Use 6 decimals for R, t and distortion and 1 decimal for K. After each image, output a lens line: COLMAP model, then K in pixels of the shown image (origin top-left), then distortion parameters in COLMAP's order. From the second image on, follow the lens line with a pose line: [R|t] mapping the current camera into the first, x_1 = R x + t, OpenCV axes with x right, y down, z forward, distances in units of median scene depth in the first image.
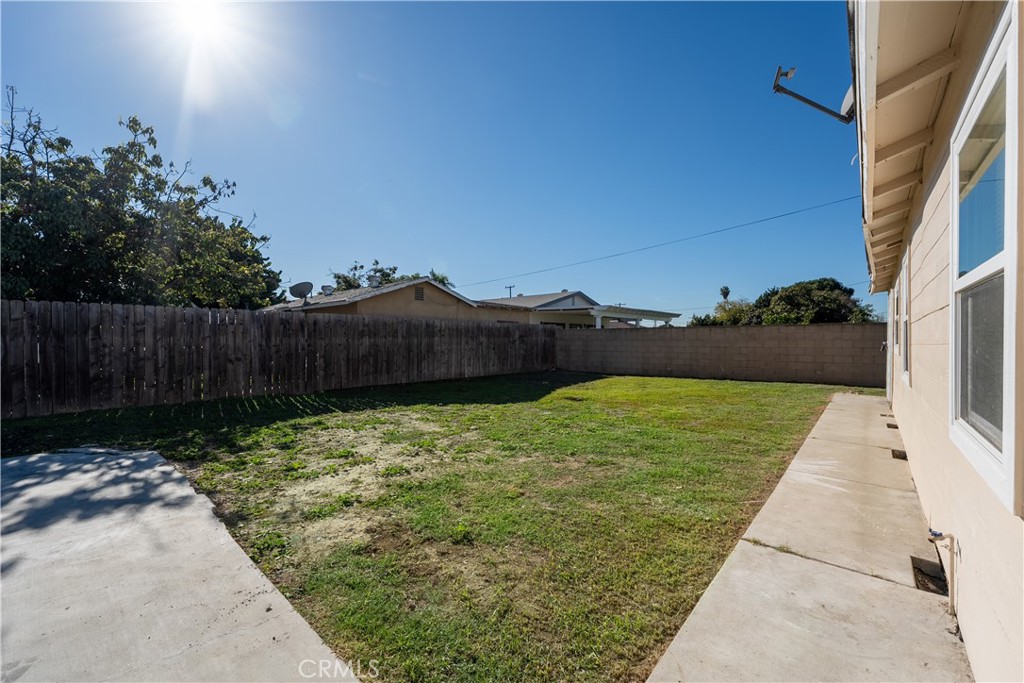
lens RADIAL K [[411.7, 0, 511.9], [0, 411.7, 346.5], [0, 0, 1]] dist [0.000368, -0.000383]
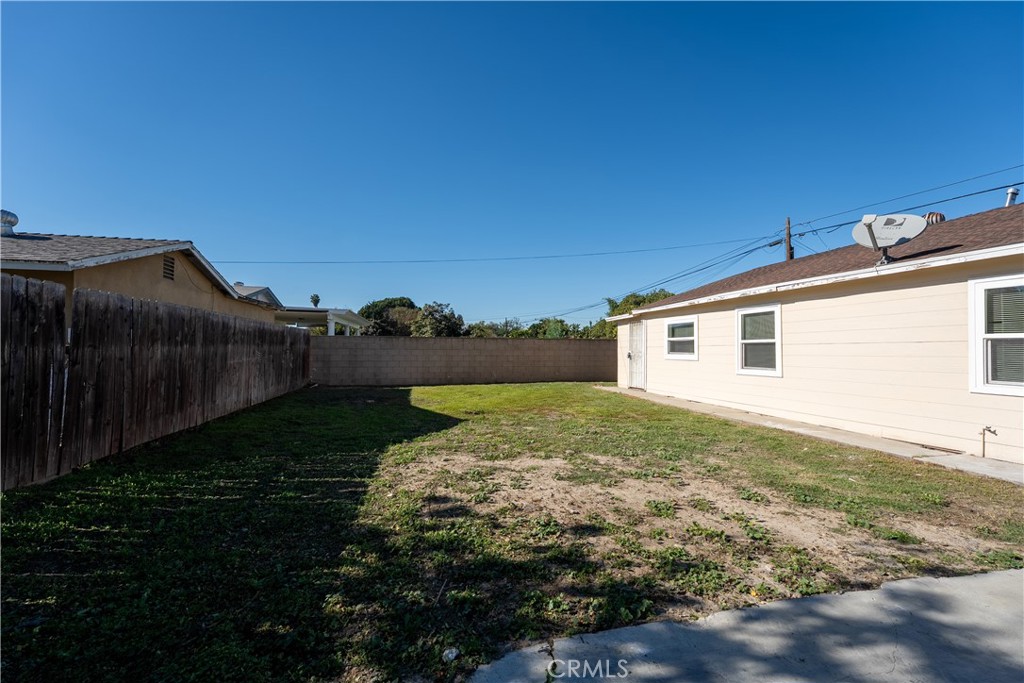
lens RADIAL K [[418.5, 0, 509.6], [0, 418.5, 339.9], [0, 0, 1]] dist [0.000475, -0.000200]
pose [[0.580620, 0.021714, 0.813885, -0.470477], [0.004945, 0.999532, -0.030195, -0.008388], [-0.814160, 0.021556, 0.580240, 0.302581]]
